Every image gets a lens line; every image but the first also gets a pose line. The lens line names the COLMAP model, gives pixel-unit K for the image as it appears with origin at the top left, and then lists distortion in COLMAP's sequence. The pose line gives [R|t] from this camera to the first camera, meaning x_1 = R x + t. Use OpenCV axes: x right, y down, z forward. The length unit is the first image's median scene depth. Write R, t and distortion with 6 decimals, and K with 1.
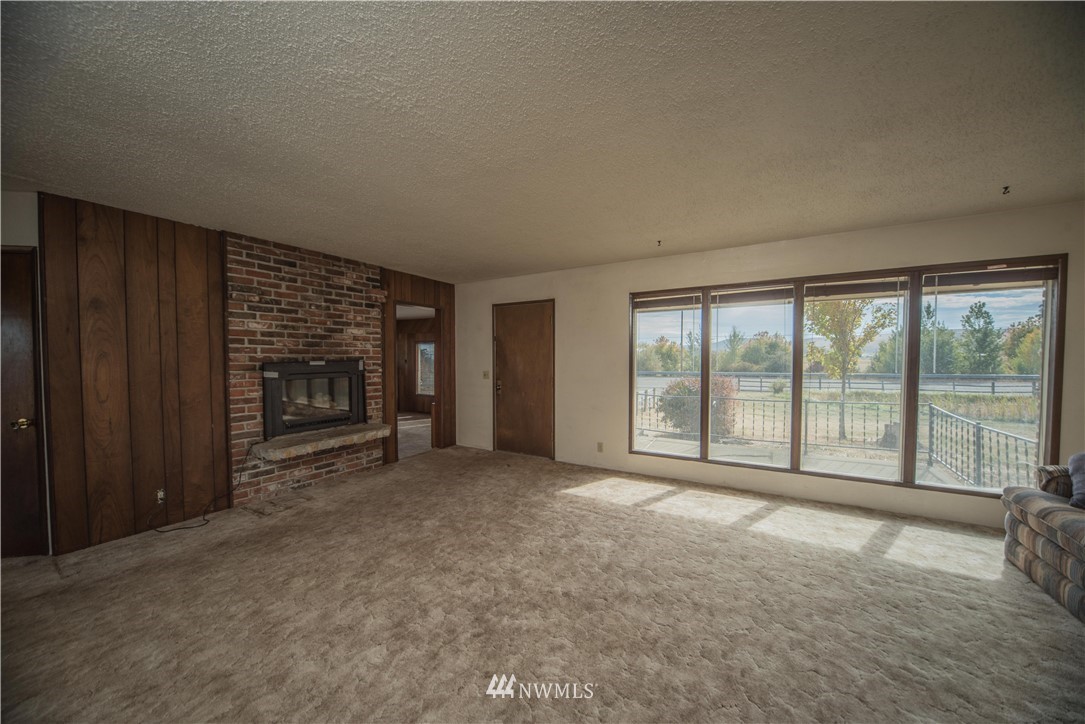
lens RADIAL K [[381.2, 0, 540.3], [0, 381.2, 368.1], [0, 0, 1]] dist [-0.012523, -0.000034]
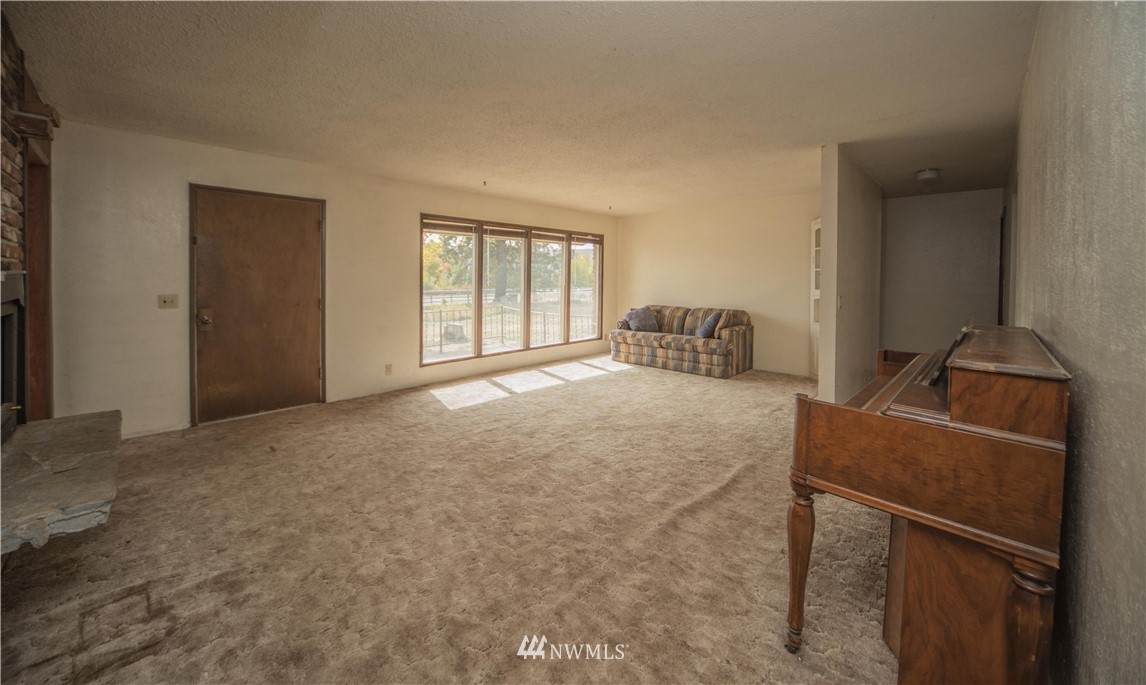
lens RADIAL K [[410.1, 0, 574.6], [0, 410.1, 284.5], [0, 0, 1]] dist [-0.001168, -0.000123]
pose [[0.248231, -0.010453, 0.968645, -0.798497], [0.017253, 0.999831, 0.006368, -0.001455], [-0.968547, 0.015131, 0.248369, 0.332305]]
